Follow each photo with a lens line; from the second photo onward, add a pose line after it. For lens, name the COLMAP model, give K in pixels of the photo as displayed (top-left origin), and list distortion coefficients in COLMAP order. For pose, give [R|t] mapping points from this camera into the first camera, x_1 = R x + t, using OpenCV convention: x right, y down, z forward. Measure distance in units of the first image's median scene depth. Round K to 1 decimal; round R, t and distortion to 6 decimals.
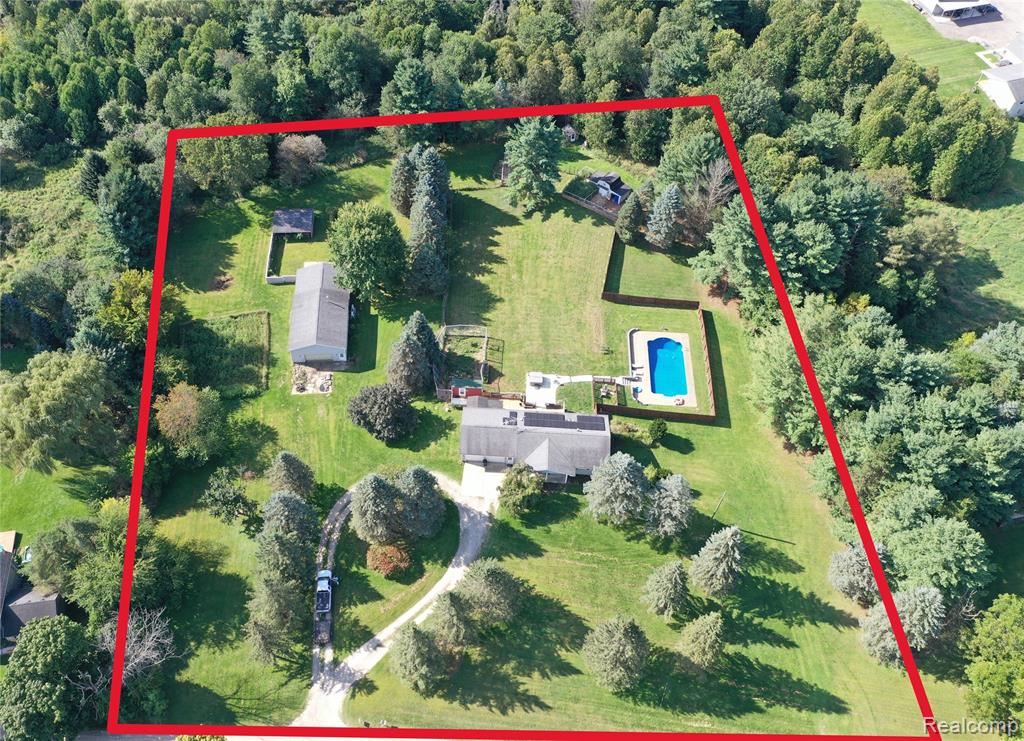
lens RADIAL K [[870.6, 0, 467.9], [0, 870.6, 376.3], [0, 0, 1]] dist [0.007884, -0.001634]
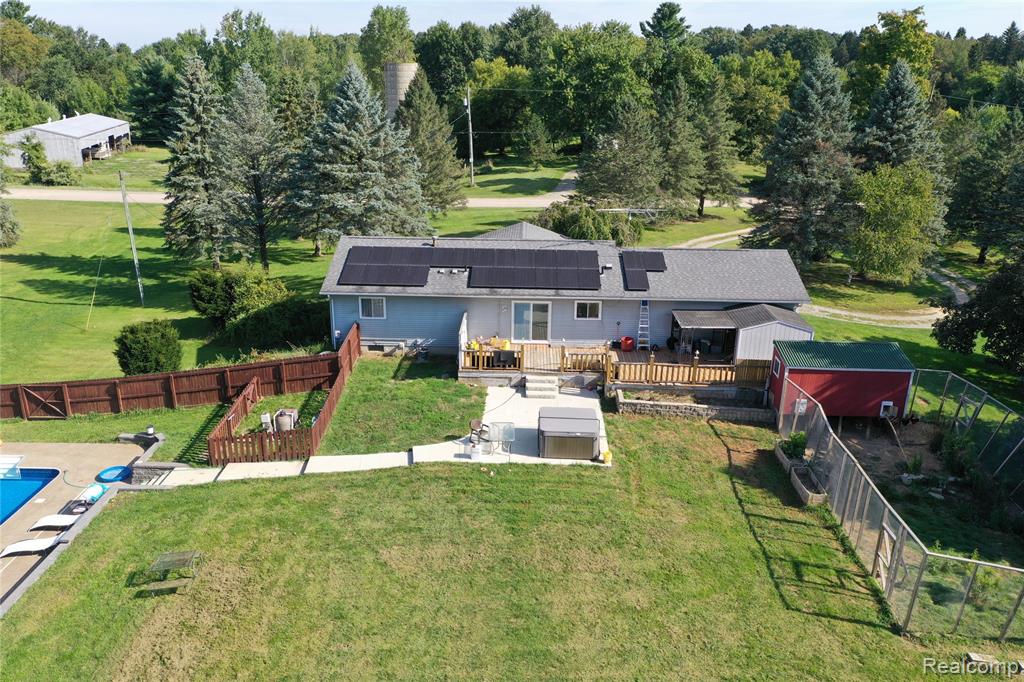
lens RADIAL K [[810.1, 0, 513.5], [0, 810.1, 340.4], [0, 0, 1]] dist [0.009916, -0.000782]
pose [[-0.998882, 0.004658, -0.047051, 0.098395], [-0.042970, 0.325718, 0.944490, -0.194849], [0.019725, 0.945456, -0.325153, 1.007142]]
